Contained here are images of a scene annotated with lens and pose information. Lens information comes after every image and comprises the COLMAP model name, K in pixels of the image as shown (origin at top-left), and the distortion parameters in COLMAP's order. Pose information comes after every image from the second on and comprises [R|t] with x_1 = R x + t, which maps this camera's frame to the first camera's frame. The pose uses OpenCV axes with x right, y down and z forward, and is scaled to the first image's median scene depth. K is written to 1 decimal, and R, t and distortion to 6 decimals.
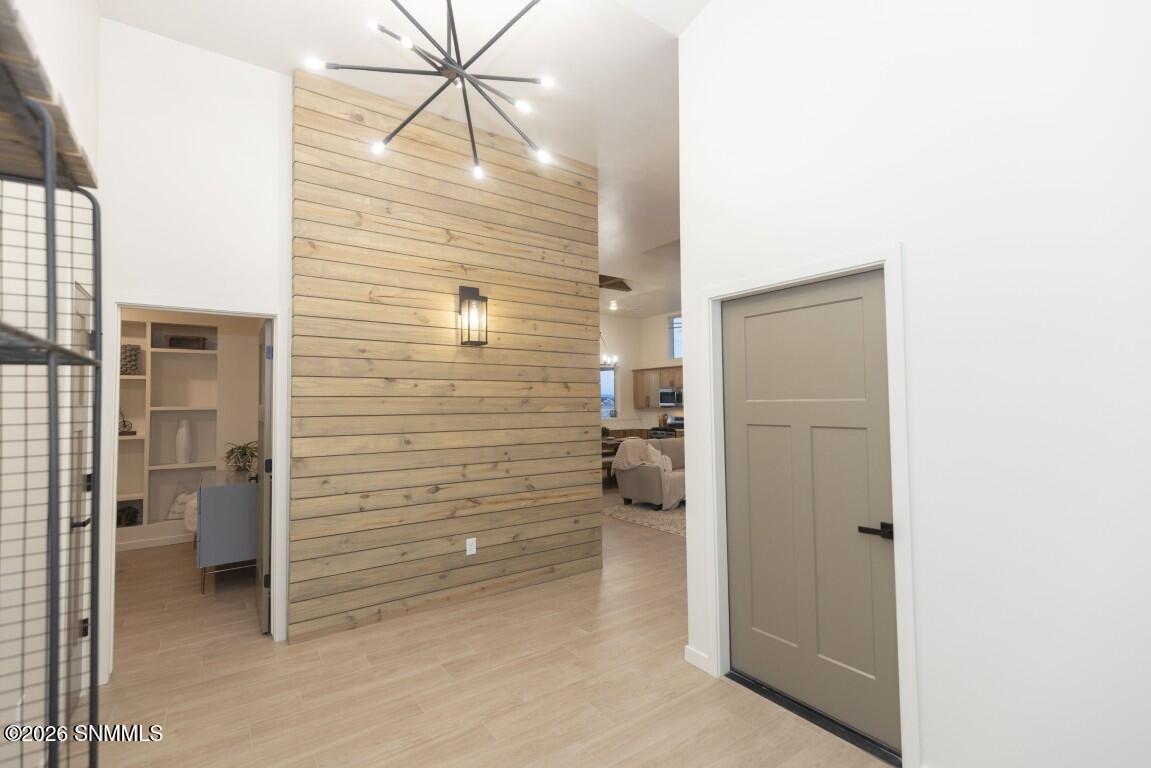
lens RADIAL K [[512.1, 0, 575.0], [0, 512.1, 382.4], [0, 0, 1]] dist [0.004135, -0.000517]
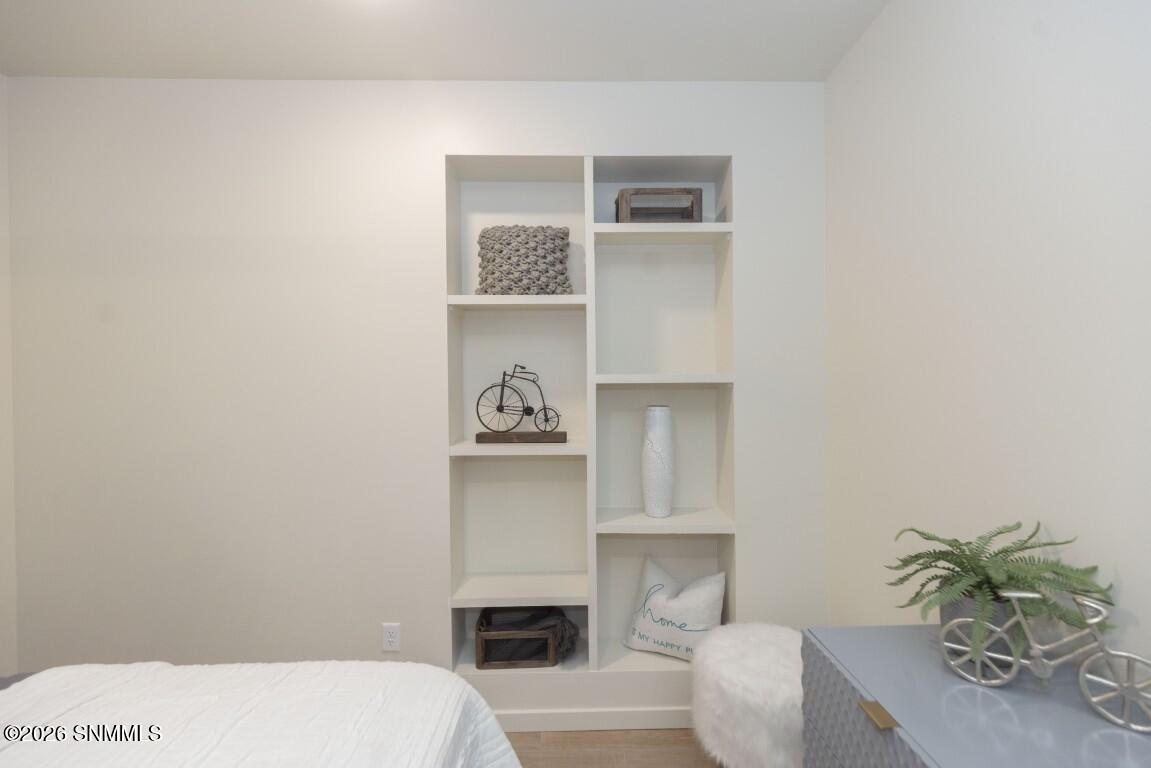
lens RADIAL K [[512.1, 0, 576.1], [0, 512.1, 383.7], [0, 0, 1]] dist [0.004135, -0.000517]
pose [[0.819689, 0.009045, -0.572737, -0.611512], [0.017874, 0.998985, 0.041356, 0.038390], [0.572530, -0.044136, 0.818695, 0.666244]]
